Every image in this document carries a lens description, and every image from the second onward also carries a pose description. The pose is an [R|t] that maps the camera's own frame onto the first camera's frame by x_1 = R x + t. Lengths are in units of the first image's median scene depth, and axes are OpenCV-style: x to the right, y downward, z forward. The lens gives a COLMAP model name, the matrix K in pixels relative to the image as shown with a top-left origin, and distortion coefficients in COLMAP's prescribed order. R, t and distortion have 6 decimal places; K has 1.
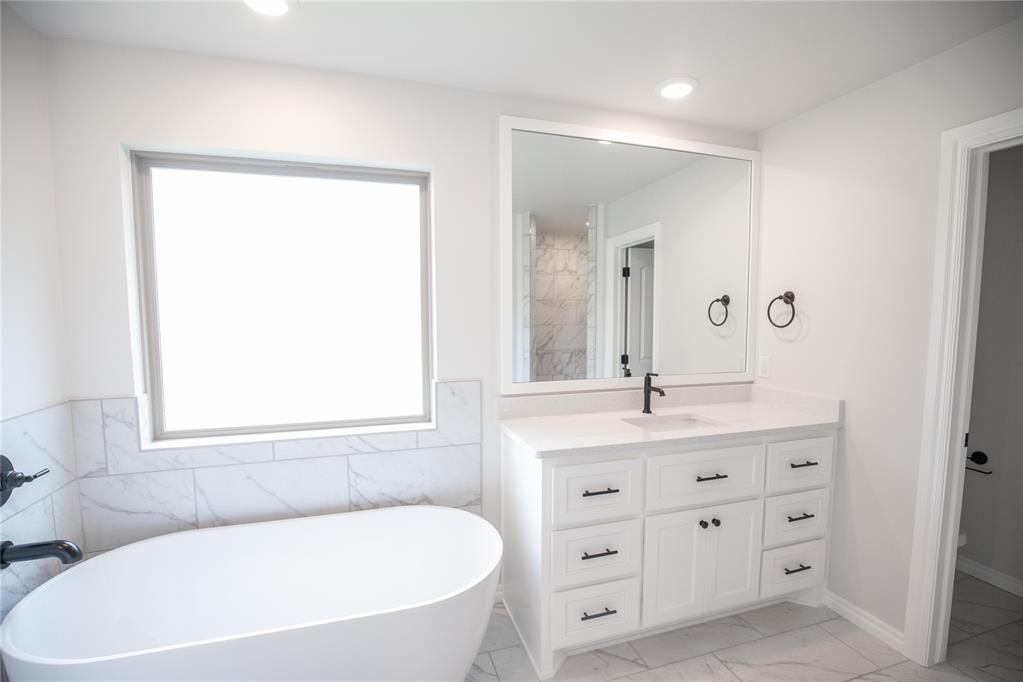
lens RADIAL K [[470.7, 0, 511.9], [0, 470.7, 351.3], [0, 0, 1]] dist [-0.032408, 0.005513]
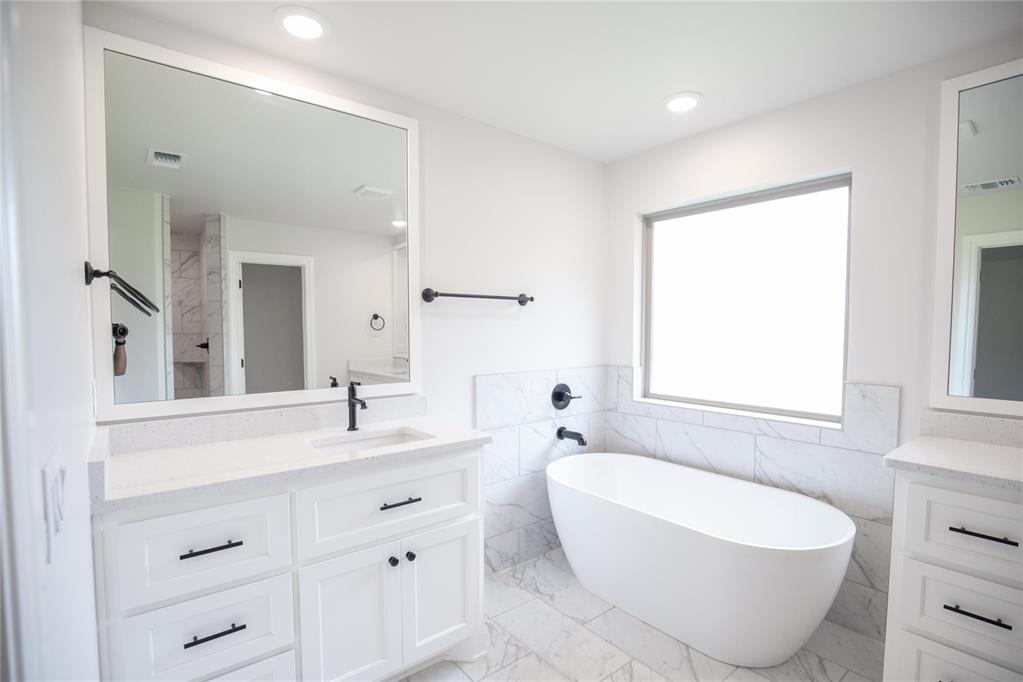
lens RADIAL K [[470.7, 0, 511.9], [0, 470.7, 351.3], [0, 0, 1]] dist [-0.032408, 0.005513]
pose [[0.380102, 0.052588, -0.923448, 0.509634], [-0.077007, 0.996715, 0.025064, 0.032602], [0.921733, 0.061585, 0.382903, -0.025978]]
